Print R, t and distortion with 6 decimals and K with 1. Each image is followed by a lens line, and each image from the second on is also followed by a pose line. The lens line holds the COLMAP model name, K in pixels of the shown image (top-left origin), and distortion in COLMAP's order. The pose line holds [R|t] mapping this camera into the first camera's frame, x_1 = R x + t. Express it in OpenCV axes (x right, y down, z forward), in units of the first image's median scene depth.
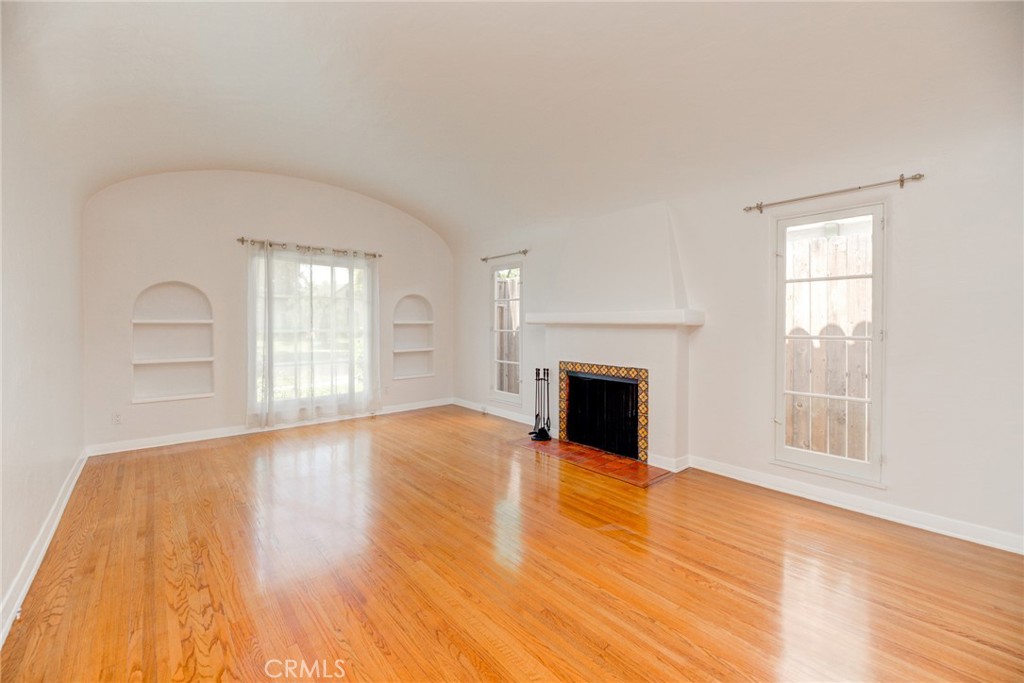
lens RADIAL K [[420.9, 0, 513.8], [0, 420.9, 323.7], [0, 0, 1]] dist [-0.000933, -0.000245]
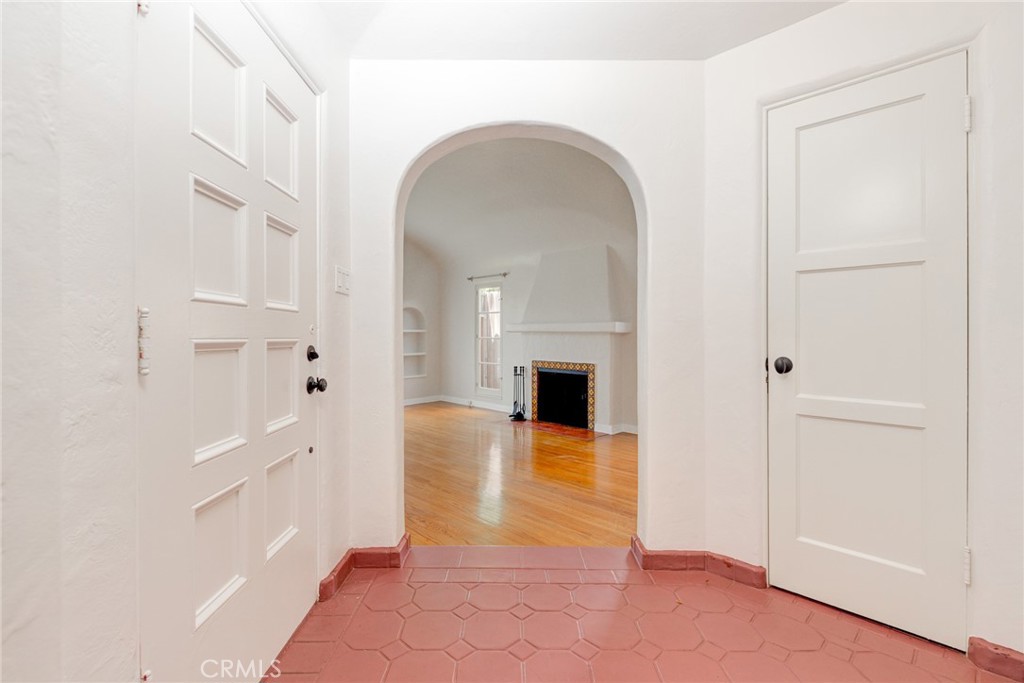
lens RADIAL K [[470.6, 0, 513.1], [0, 470.6, 330.6], [0, 0, 1]] dist [0.000093, -0.000001]
pose [[0.997677, 0.000464, 0.068117, -0.053950], [-0.000253, 0.999995, -0.003097, 0.000382], [-0.068118, 0.003073, 0.997673, -0.487820]]
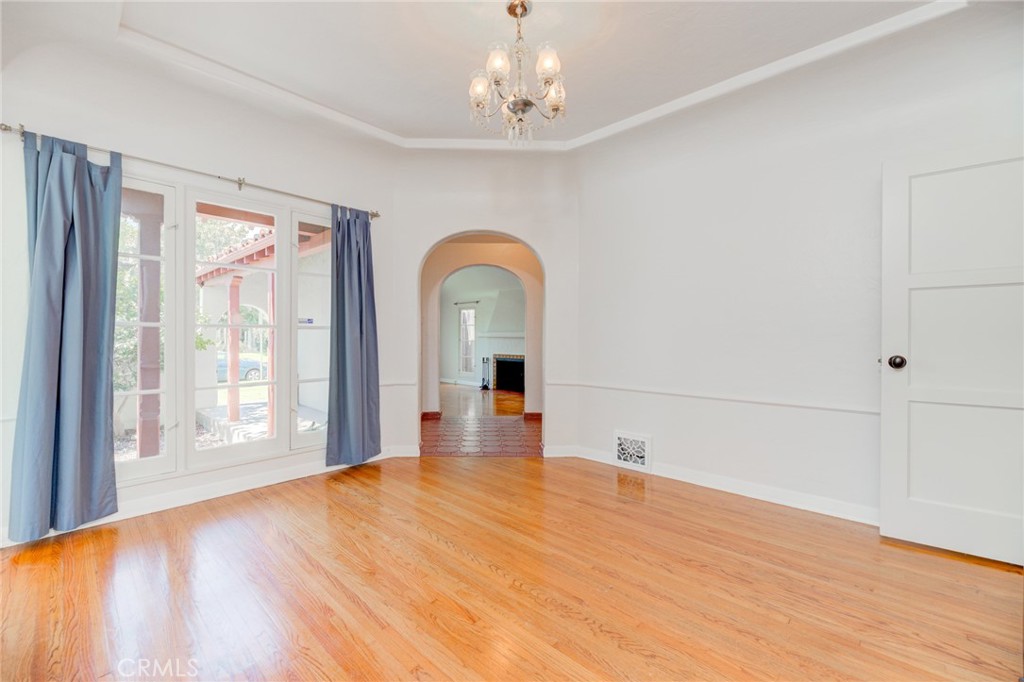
lens RADIAL K [[413.8, 0, 511.4], [0, 413.8, 339.0], [0, 0, 1]] dist [-0.001863, -0.000730]
pose [[0.991530, 0.004147, 0.129809, -0.085846], [-0.004333, 0.999990, 0.001150, 0.007138], [-0.129803, -0.001703, 0.991538, -1.247481]]
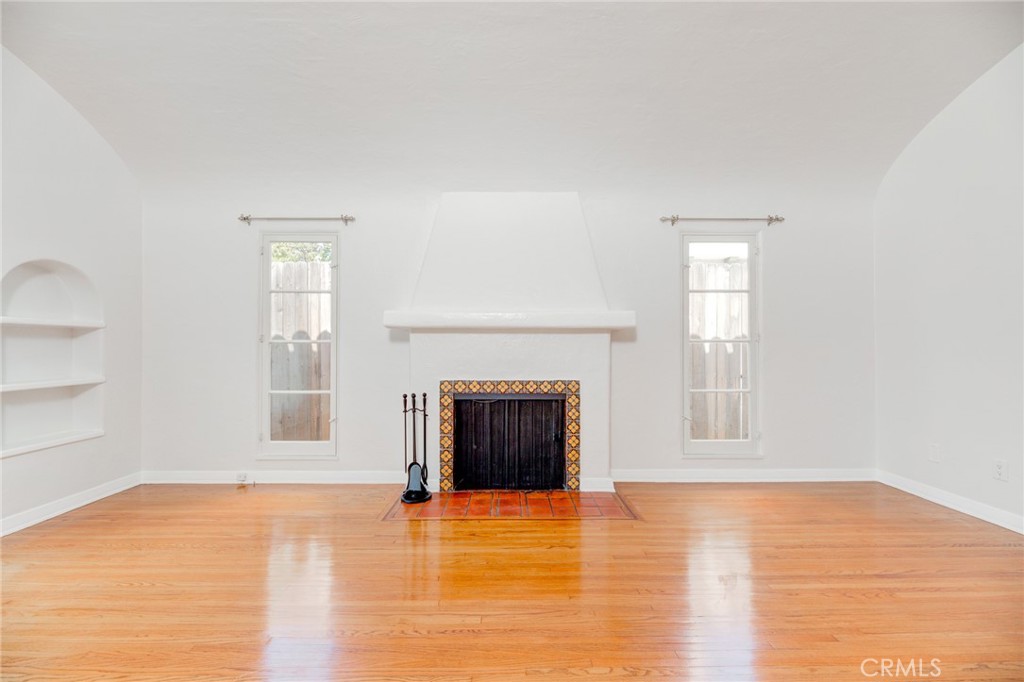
lens RADIAL K [[413.8, 0, 511.4], [0, 413.8, 339.0], [0, 0, 1]] dist [-0.001863, -0.000730]
pose [[0.648527, 0.010482, 0.761120, -0.362690], [0.001697, 0.999883, -0.015217, 0.030965], [-0.761190, 0.011160, 0.648433, 0.482700]]
